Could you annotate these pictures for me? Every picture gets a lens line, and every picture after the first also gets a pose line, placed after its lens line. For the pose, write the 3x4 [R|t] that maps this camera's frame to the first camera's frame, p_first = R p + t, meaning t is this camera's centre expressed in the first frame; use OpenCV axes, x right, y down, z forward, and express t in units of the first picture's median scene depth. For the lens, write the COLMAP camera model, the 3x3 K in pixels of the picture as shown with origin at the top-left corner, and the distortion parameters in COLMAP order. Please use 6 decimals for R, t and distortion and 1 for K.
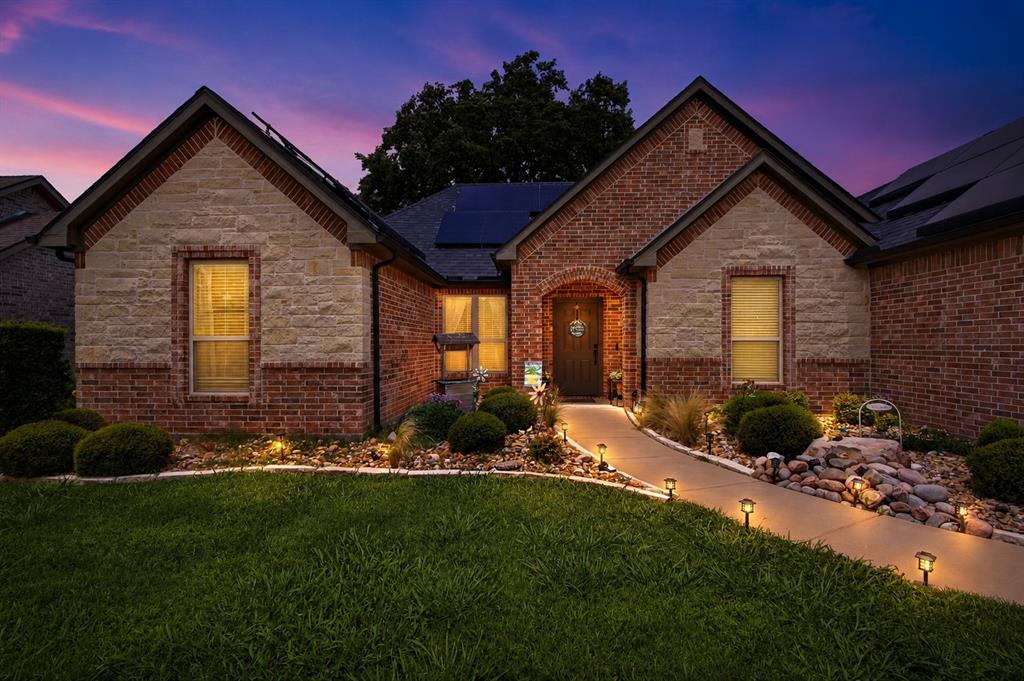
lens RADIAL K [[485.4, 0, 512.0], [0, 485.4, 340.5], [0, 0, 1]] dist [0.004476, 0.000216]
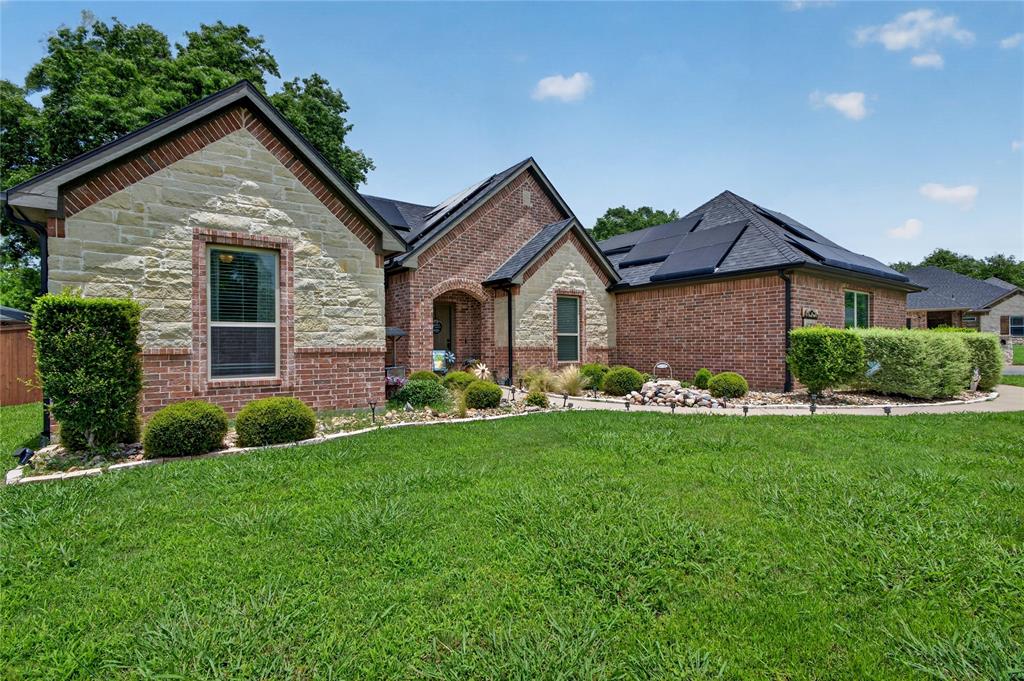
lens RADIAL K [[485.4, 0, 512.0], [0, 485.4, 340.5], [0, 0, 1]] dist [0.004476, 0.000216]
pose [[0.774172, 0.004613, 0.632959, -0.776011], [0.001345, 0.999959, -0.008933, 0.036575], [-0.632974, 0.007767, 0.774134, -0.136026]]
